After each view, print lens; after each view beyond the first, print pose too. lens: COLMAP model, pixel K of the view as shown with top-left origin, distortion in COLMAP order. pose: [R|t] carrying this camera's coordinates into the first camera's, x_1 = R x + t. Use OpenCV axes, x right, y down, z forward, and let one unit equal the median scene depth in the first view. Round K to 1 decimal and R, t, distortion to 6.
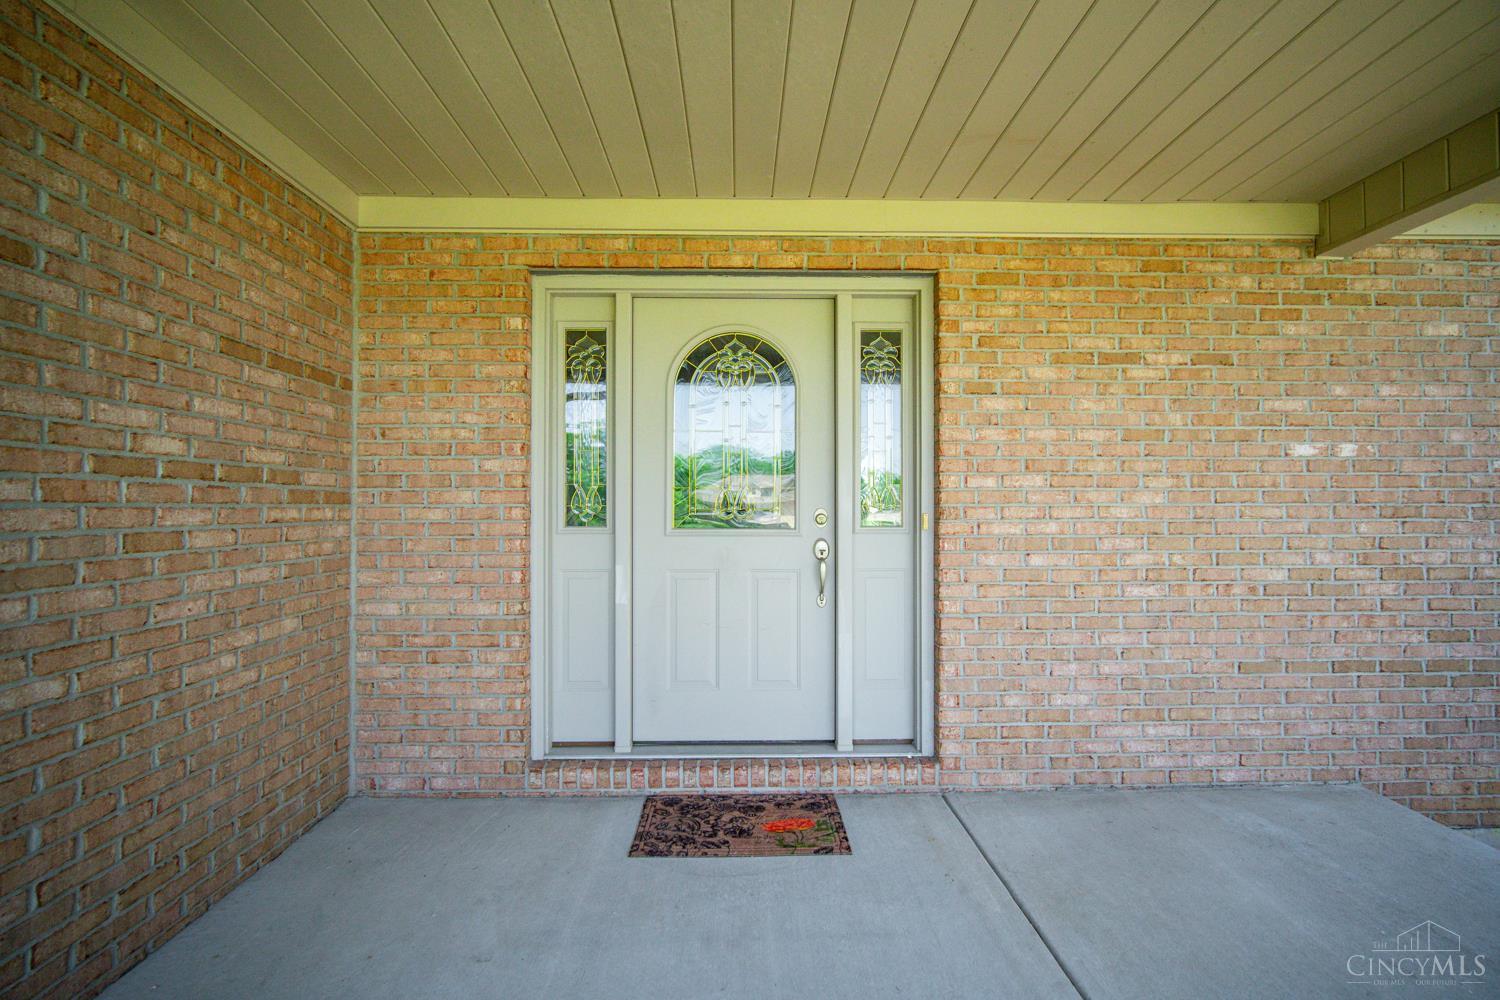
lens RADIAL K [[698.7, 0, 737.1], [0, 698.7, 506.1], [0, 0, 1]] dist [-0.004706, 0.001099]
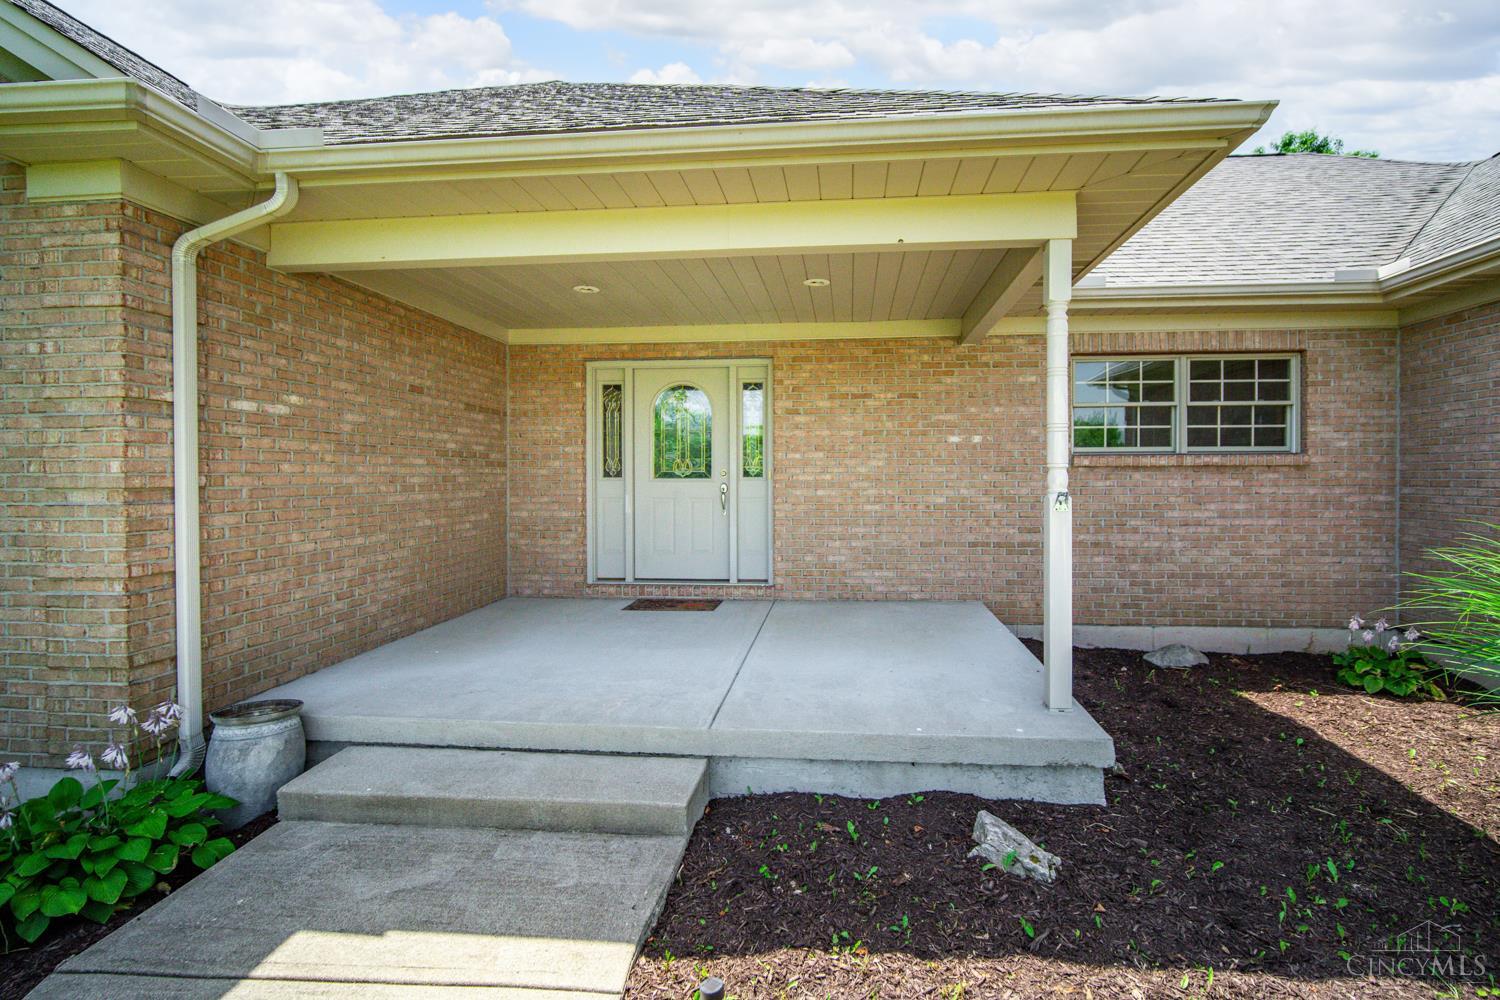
lens RADIAL K [[698.7, 0, 793.4], [0, 698.7, 483.8], [0, 0, 1]] dist [-0.004706, 0.001099]
pose [[0.997863, -0.002725, -0.065280, 0.485559], [0.003550, 0.999915, 0.012530, 0.024474], [0.065241, -0.012735, 0.997788, -1.118655]]
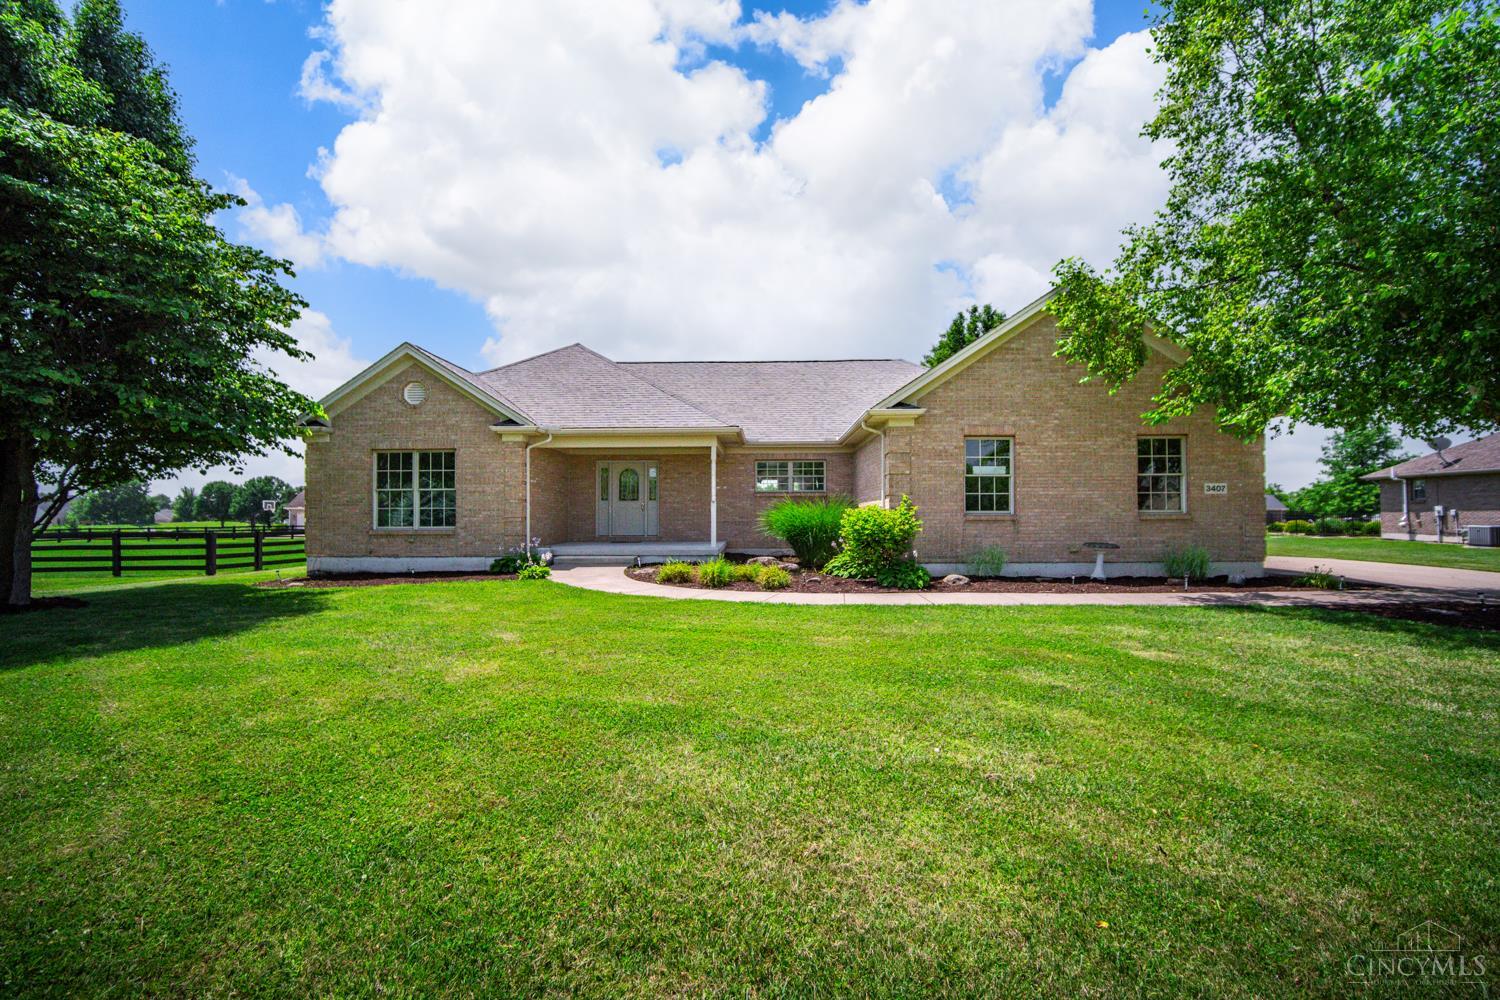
lens RADIAL K [[698.7, 0, 743.9], [0, 698.7, 505.7], [0, 0, 1]] dist [-0.004706, 0.001099]
pose [[0.999553, -0.005437, -0.029412, 1.255057], [0.005039, 0.999895, -0.013604, 0.175653], [0.029483, 0.013449, 0.999475, -5.437479]]
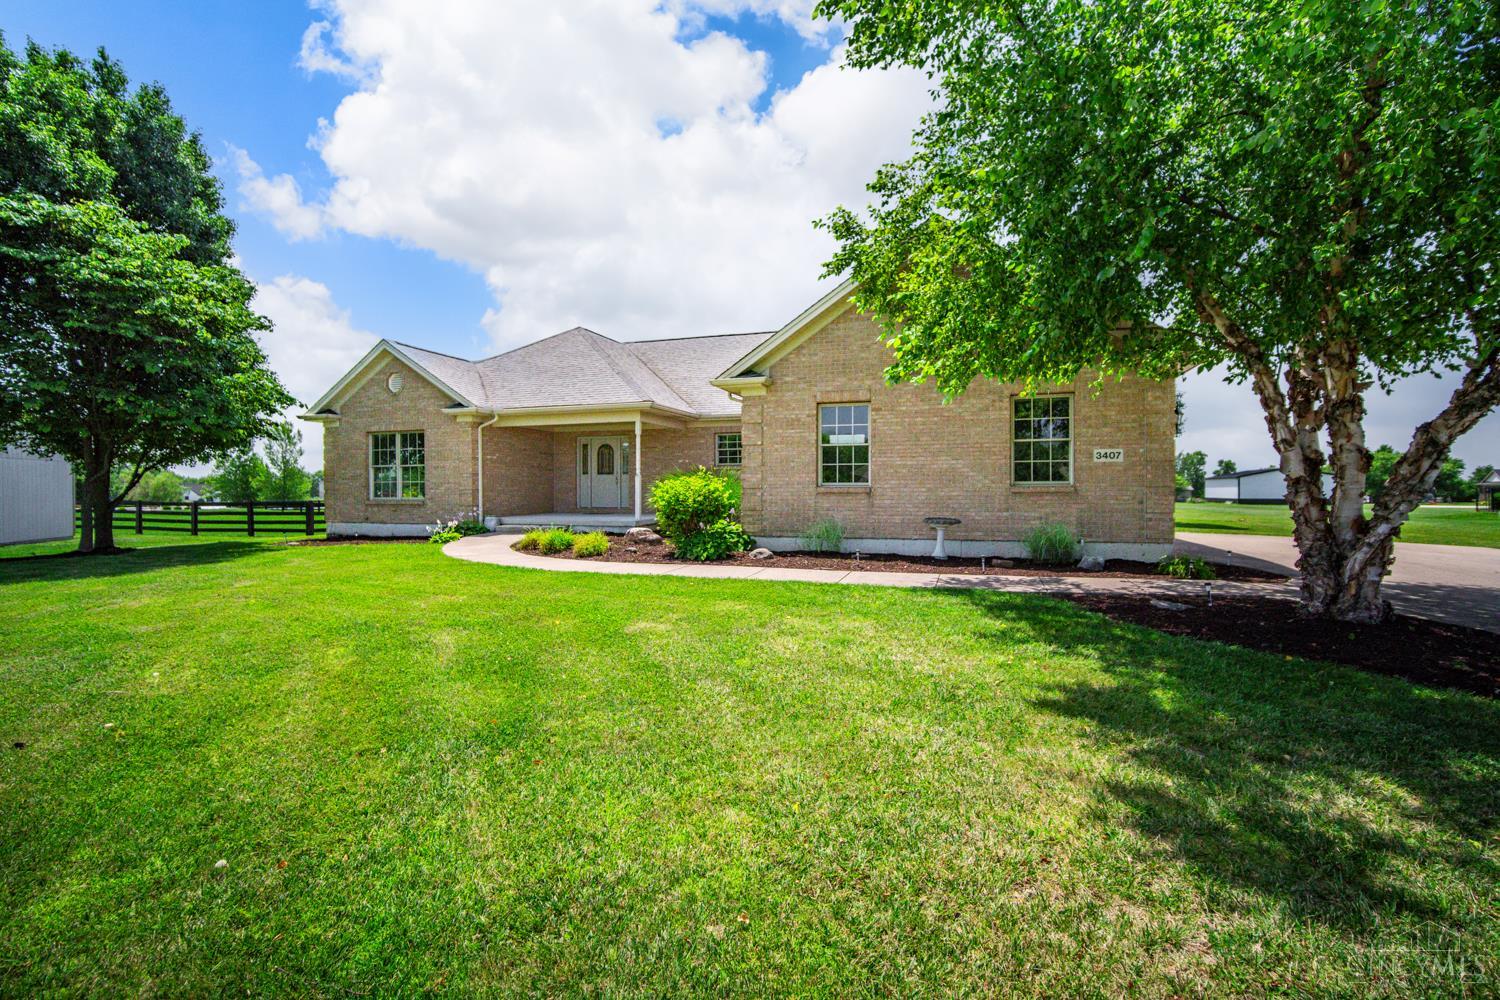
lens RADIAL K [[698.7, 0, 736.3], [0, 698.7, 494.8], [0, 0, 1]] dist [-0.004706, 0.001099]
pose [[0.947115, -0.002019, -0.320888, 3.471566], [0.004136, 0.999974, 0.005916, 0.201858], [0.320868, -0.006930, 0.947099, -5.079773]]
